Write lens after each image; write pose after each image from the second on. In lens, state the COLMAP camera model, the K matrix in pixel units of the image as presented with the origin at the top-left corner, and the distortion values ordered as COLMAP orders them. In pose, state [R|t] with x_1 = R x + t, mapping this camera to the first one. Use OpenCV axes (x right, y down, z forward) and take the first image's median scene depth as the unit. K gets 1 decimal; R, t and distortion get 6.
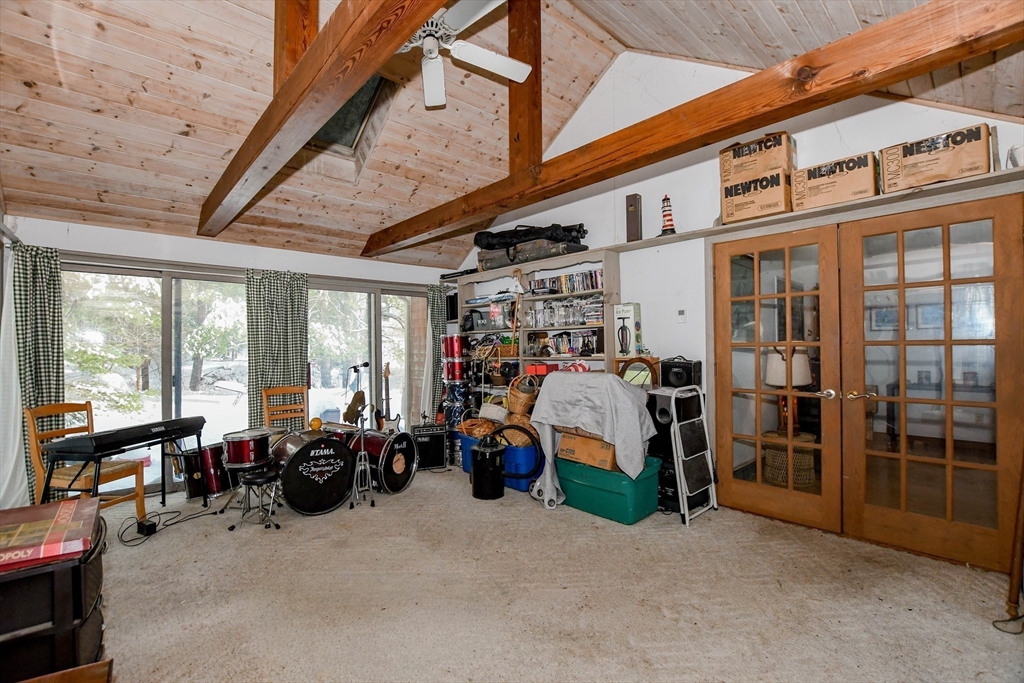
lens RADIAL K [[450.9, 0, 508.7], [0, 450.9, 342.4], [0, 0, 1]] dist [-0.028917, -0.000240]
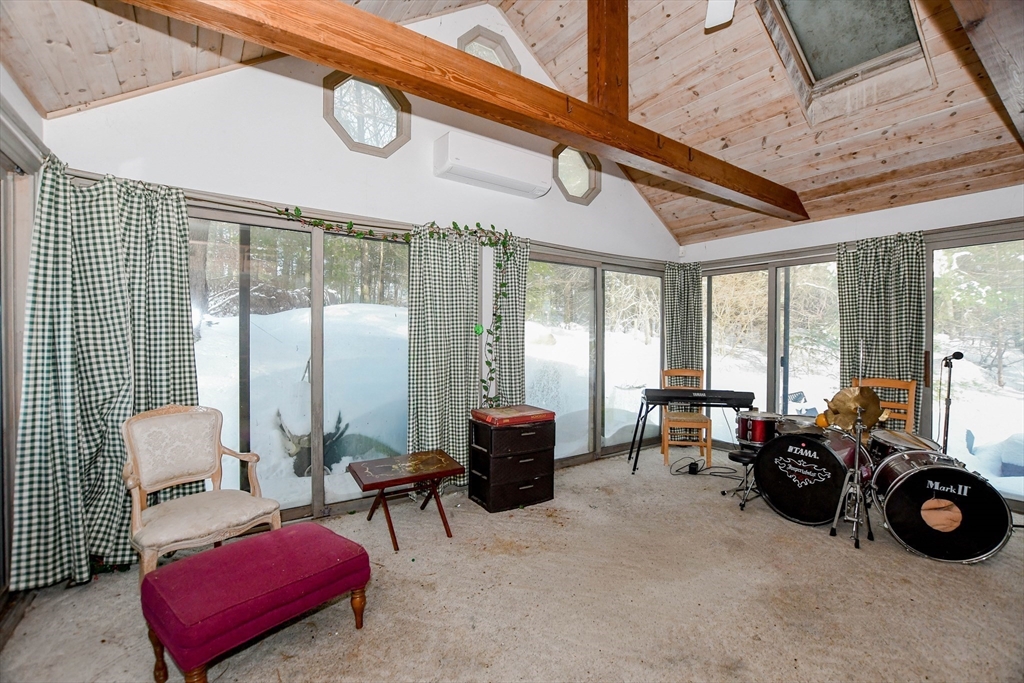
lens RADIAL K [[450.9, 0, 510.5], [0, 450.9, 343.7], [0, 0, 1]] dist [-0.028917, -0.000240]
pose [[-0.130498, 0.021069, -0.991225, 0.490582], [0.009635, 0.999754, 0.019981, 0.016986], [0.991402, -0.006942, -0.130668, 0.561315]]
